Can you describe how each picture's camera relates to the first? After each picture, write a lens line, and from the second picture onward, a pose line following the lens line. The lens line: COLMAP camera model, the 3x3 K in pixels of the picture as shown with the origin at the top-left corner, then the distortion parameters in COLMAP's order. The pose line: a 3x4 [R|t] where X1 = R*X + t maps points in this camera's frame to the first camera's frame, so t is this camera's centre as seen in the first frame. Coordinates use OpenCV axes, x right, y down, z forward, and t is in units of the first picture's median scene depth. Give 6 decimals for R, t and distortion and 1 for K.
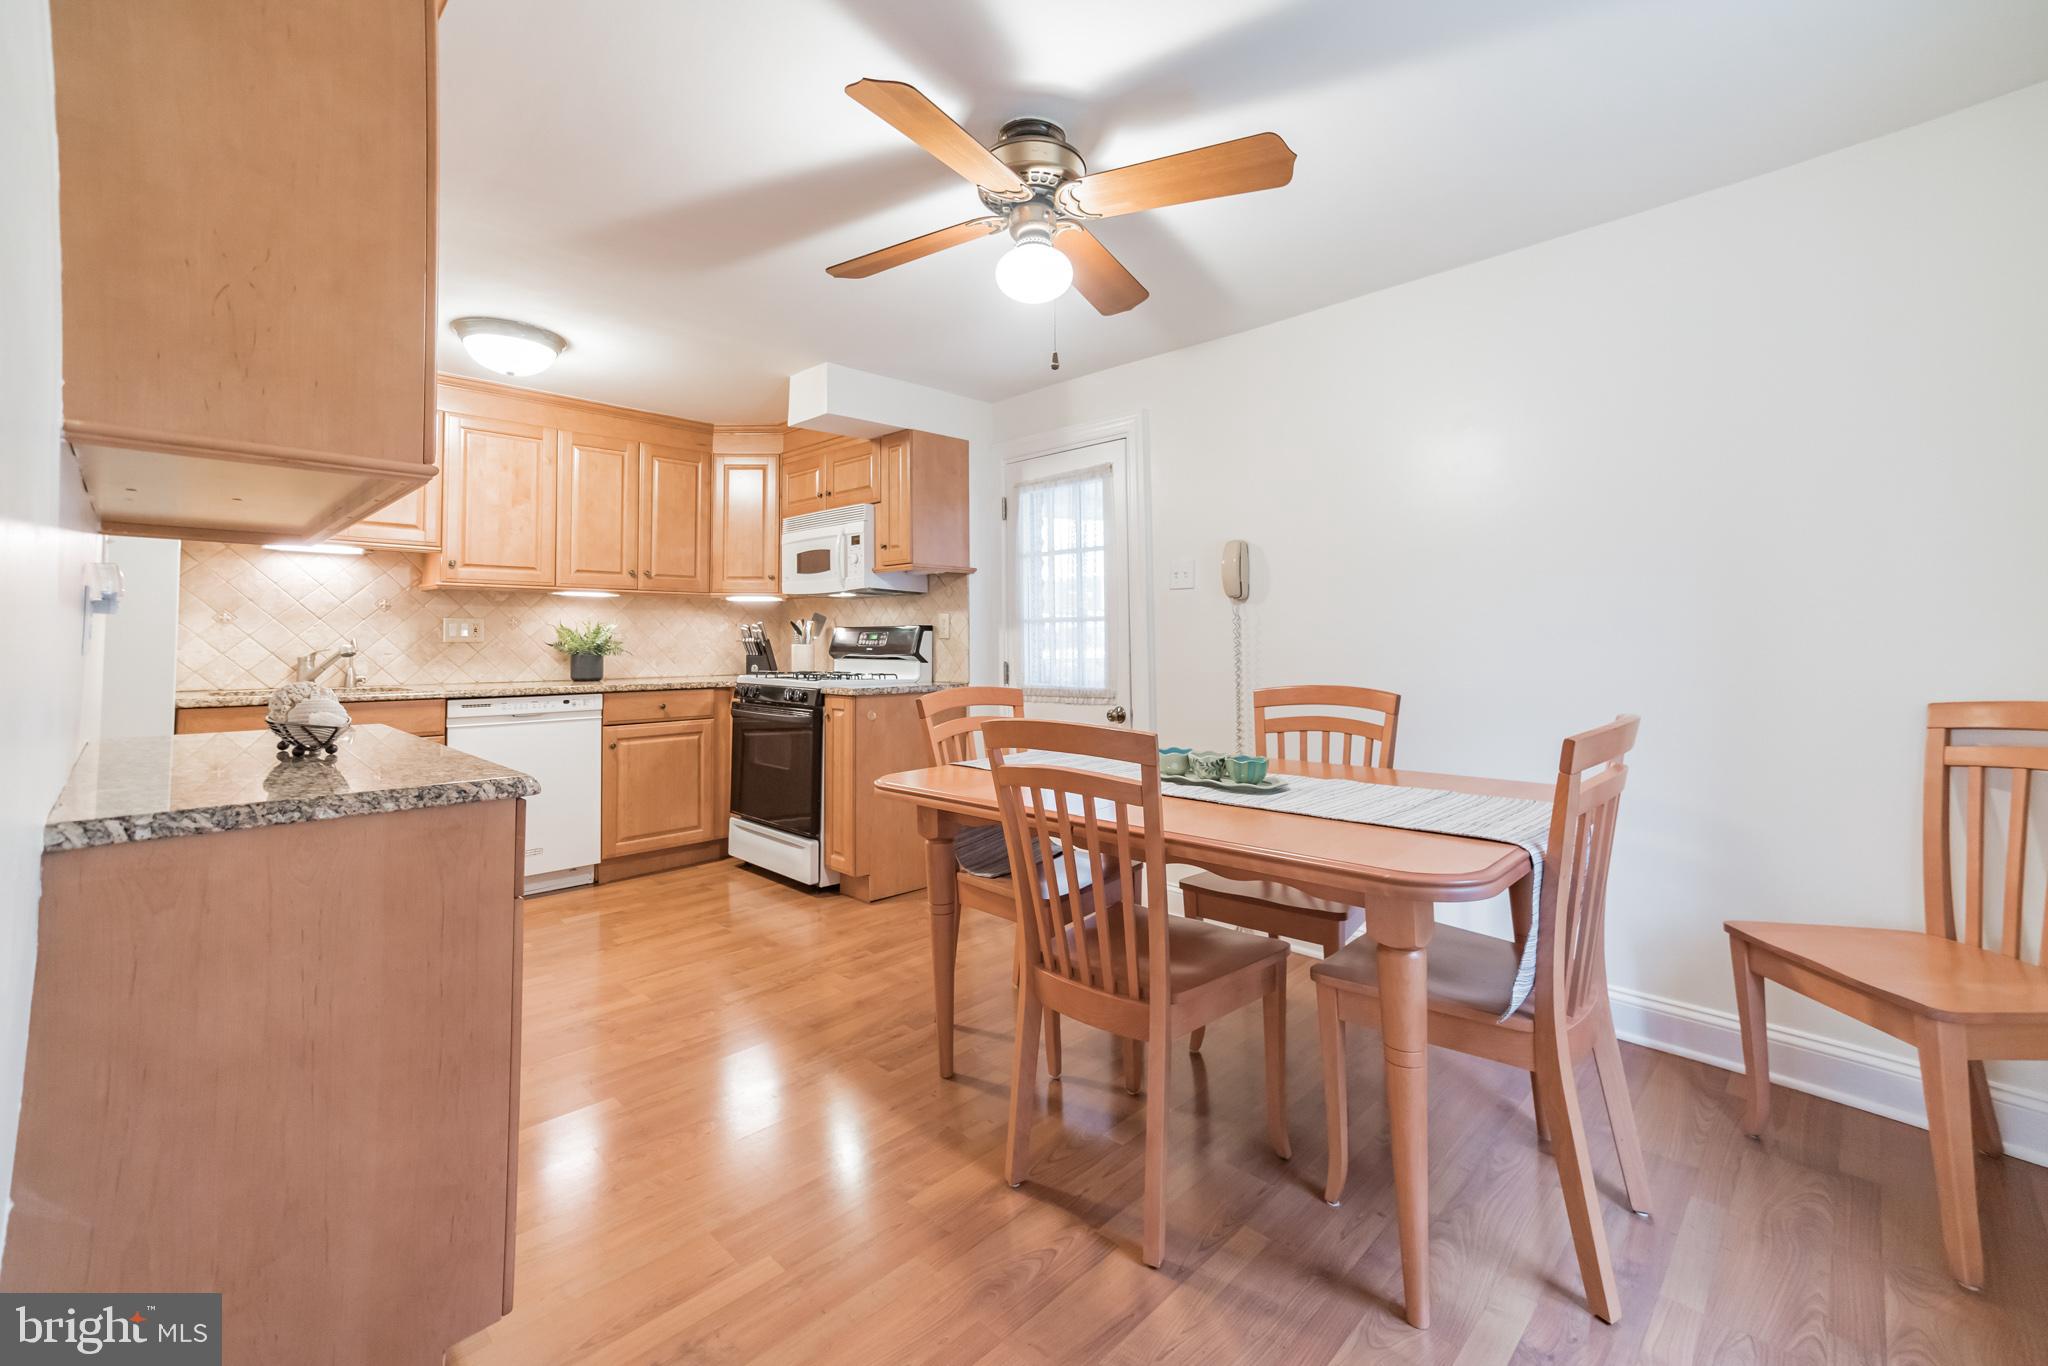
lens RADIAL K [[857.1, 0, 1024.3], [0, 857.1, 622.8], [0, 0, 1]] dist [-0.001783, 0.013118]
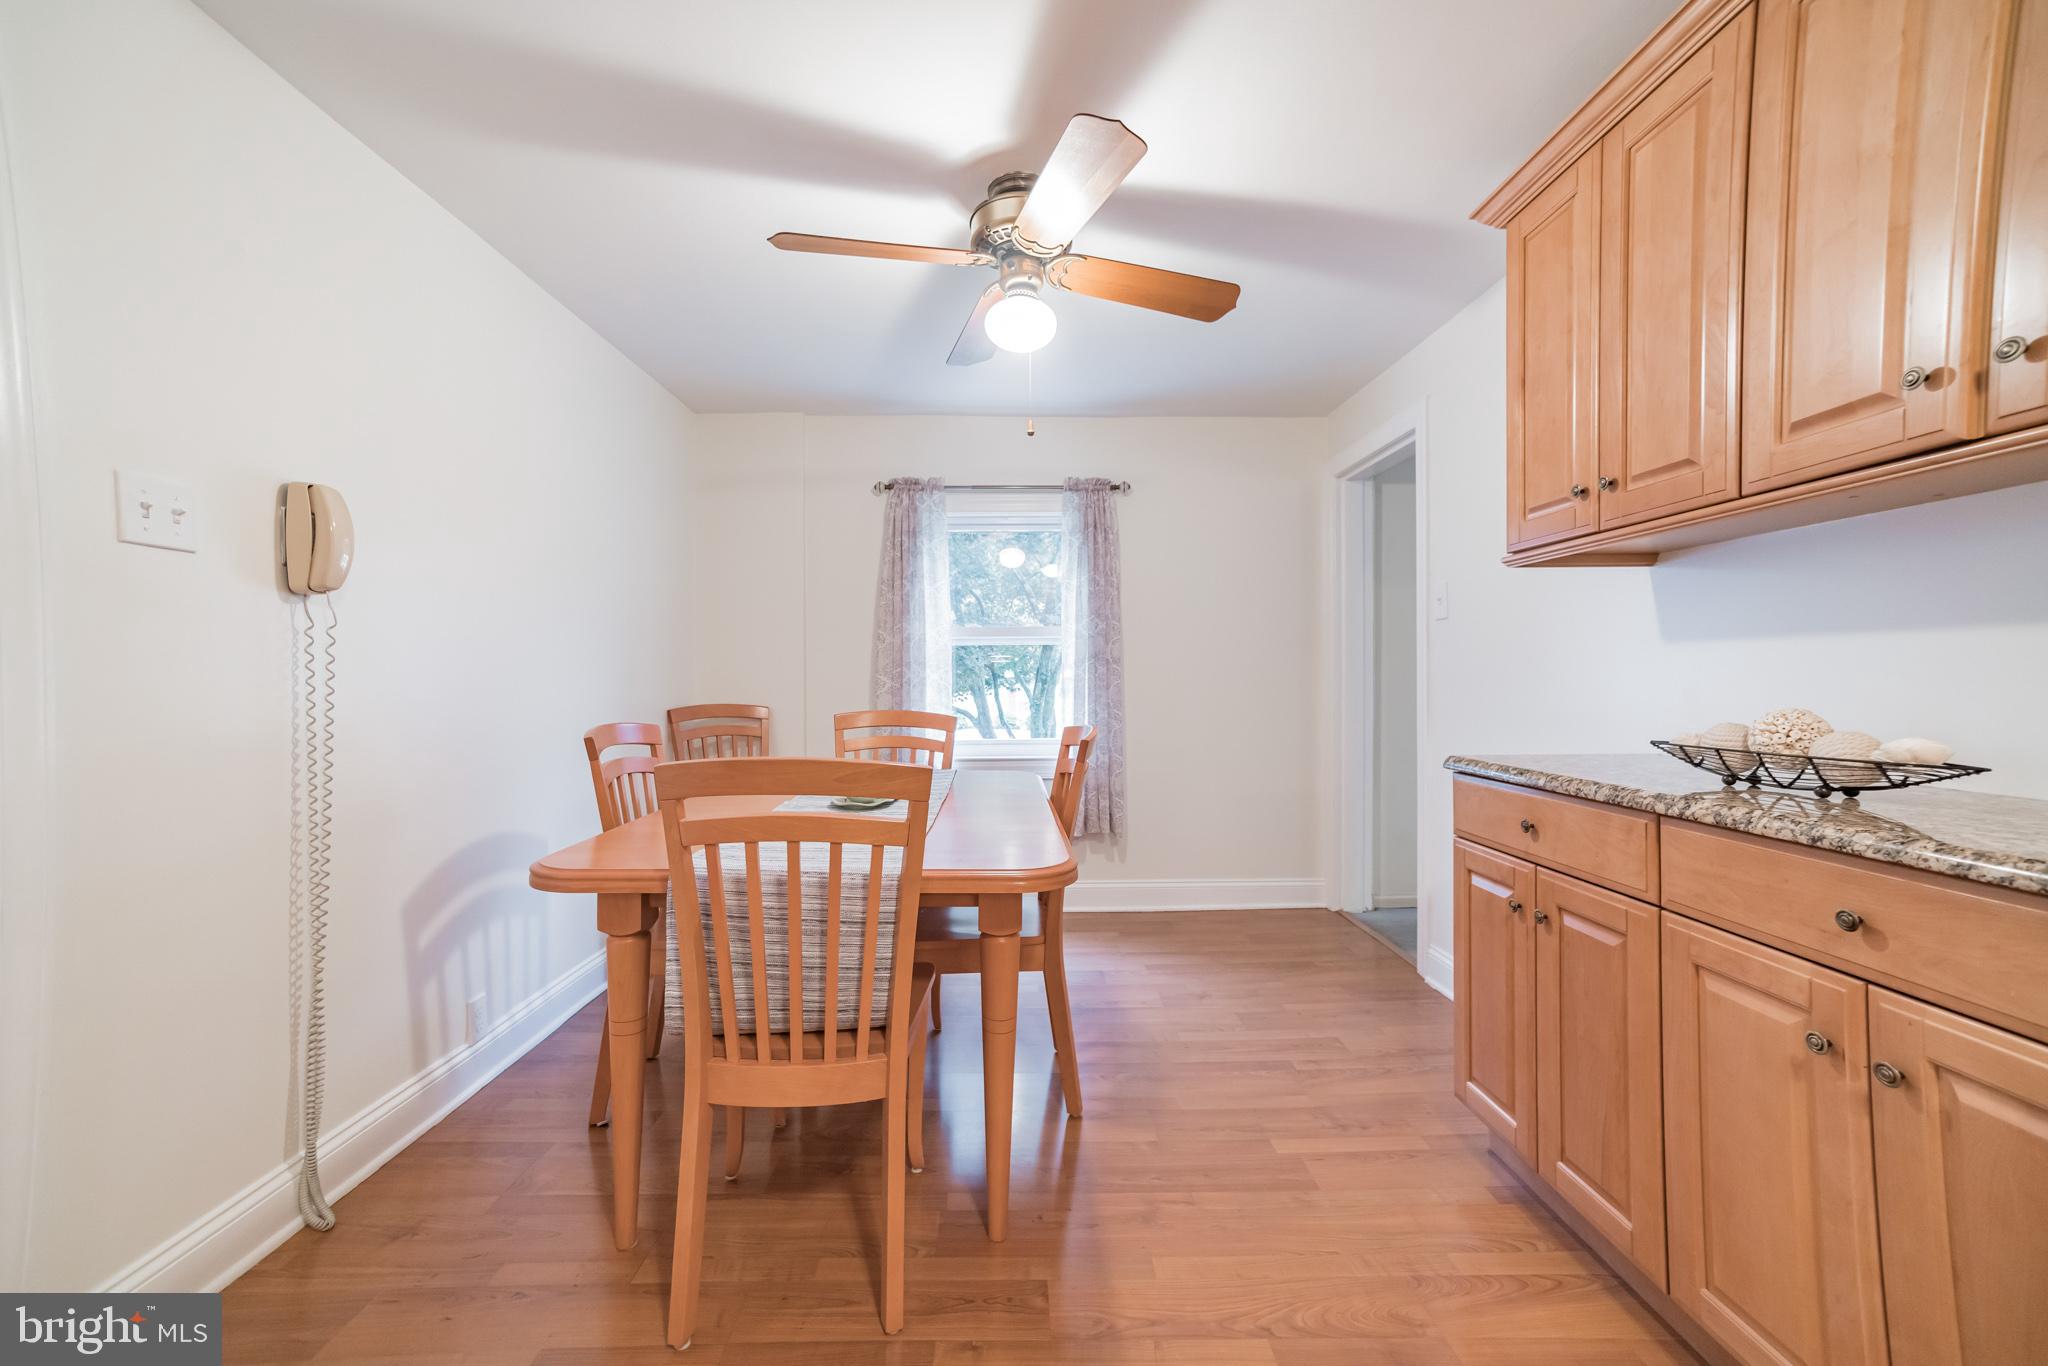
lens RADIAL K [[838.3, 0, 1024.0], [0, 838.3, 683.0], [0, 0, 1]] dist [-0.002703, 0.012905]
pose [[-0.713626, -0.001010, 0.700526, -0.356869], [-0.010338, 0.999905, -0.009090, 0.023159], [-0.700451, -0.013729, -0.713569, 0.860186]]
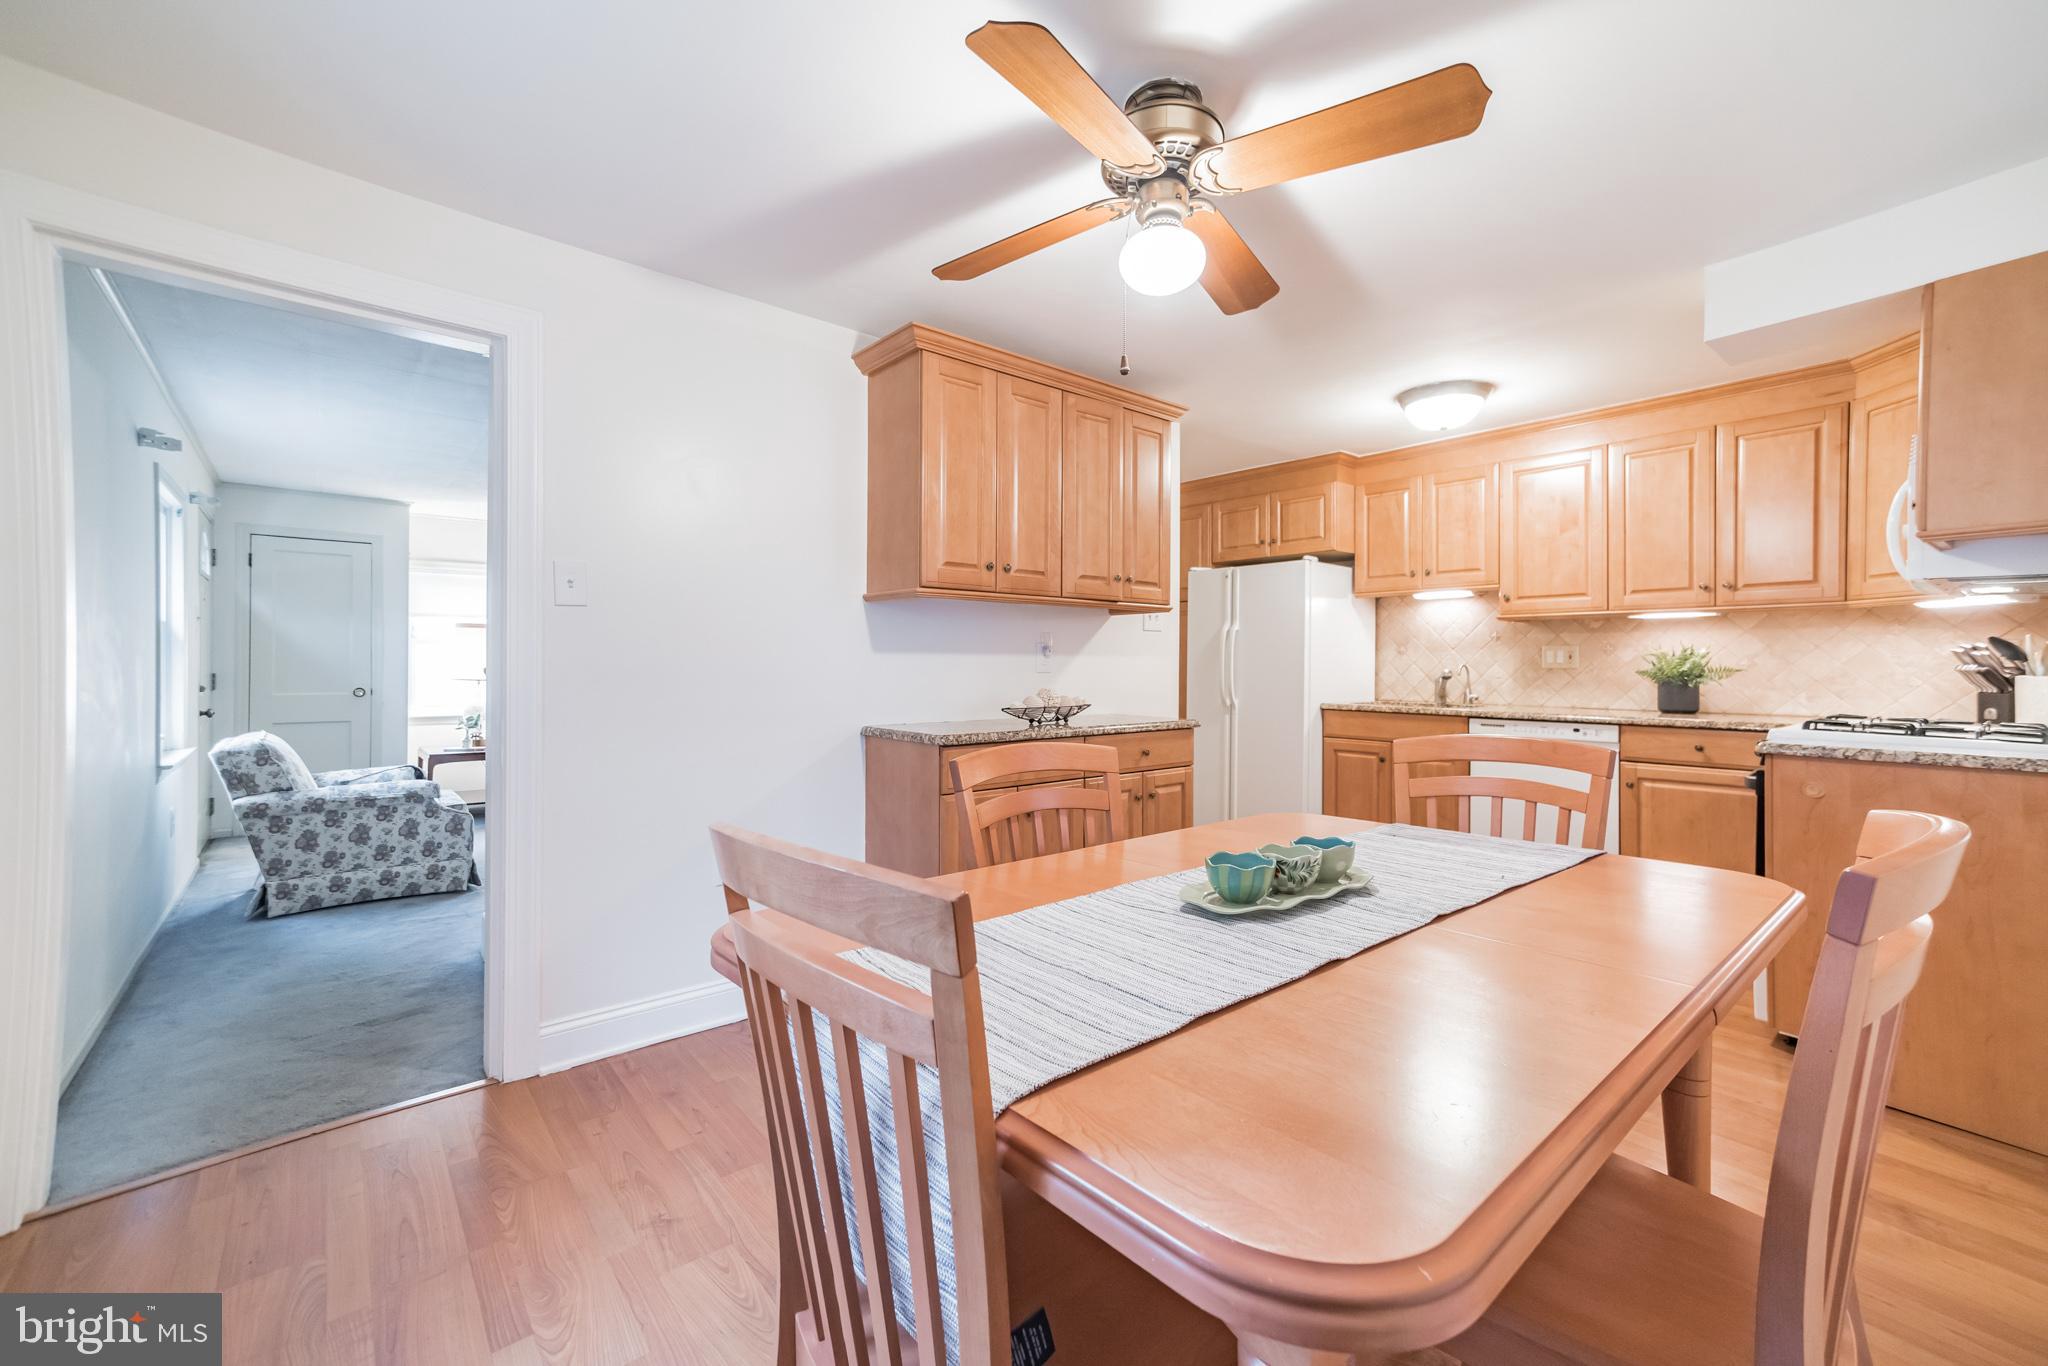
lens RADIAL K [[838.3, 0, 1024.0], [0, 838.3, 683.0], [0, 0, 1]] dist [-0.002703, 0.012905]
pose [[-0.093429, 0.025426, -0.995301, 0.457740], [0.018682, 0.999543, 0.023781, 0.003780], [0.995451, -0.016373, -0.093861, 0.451127]]
